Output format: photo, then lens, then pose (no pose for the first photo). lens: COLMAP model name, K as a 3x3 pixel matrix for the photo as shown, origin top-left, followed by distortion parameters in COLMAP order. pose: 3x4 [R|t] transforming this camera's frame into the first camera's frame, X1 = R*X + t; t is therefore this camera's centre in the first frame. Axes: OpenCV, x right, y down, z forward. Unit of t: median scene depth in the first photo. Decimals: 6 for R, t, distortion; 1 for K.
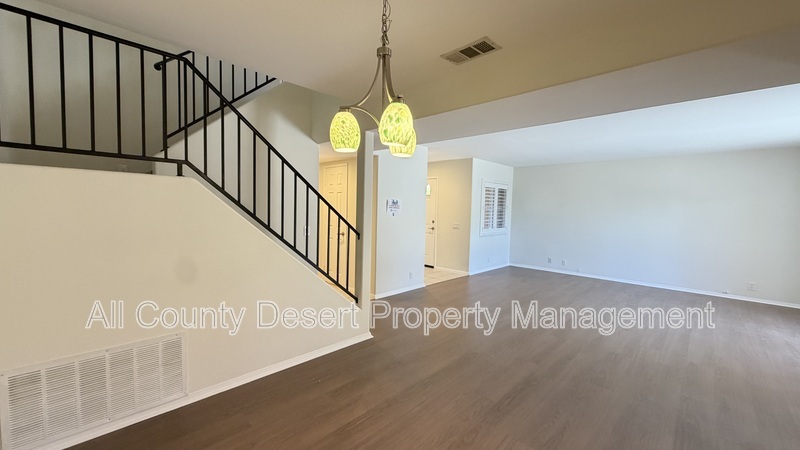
lens RADIAL K [[319.6, 0, 397.4], [0, 319.6, 226.0], [0, 0, 1]] dist [0.001759, 0.000222]
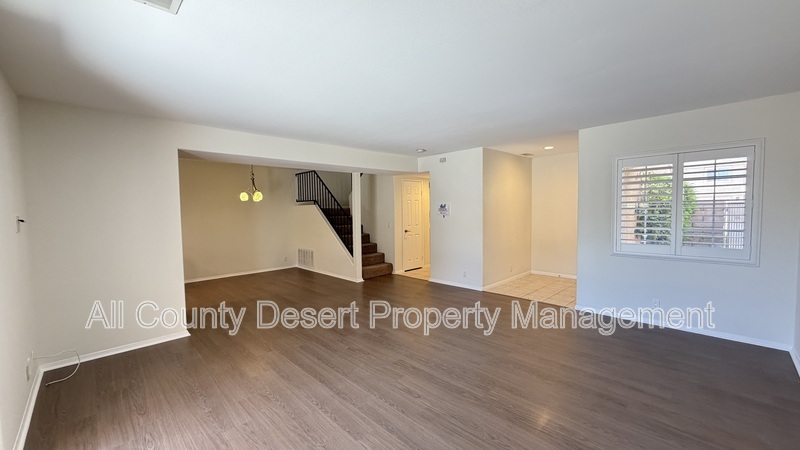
lens RADIAL K [[319.6, 0, 397.4], [0, 319.6, 226.0], [0, 0, 1]] dist [0.001759, 0.000222]
pose [[-0.044487, 0.020792, -0.998794, 2.562251], [-0.047974, 0.998586, 0.022925, -0.040623], [0.997857, 0.048935, -0.043427, 1.901932]]
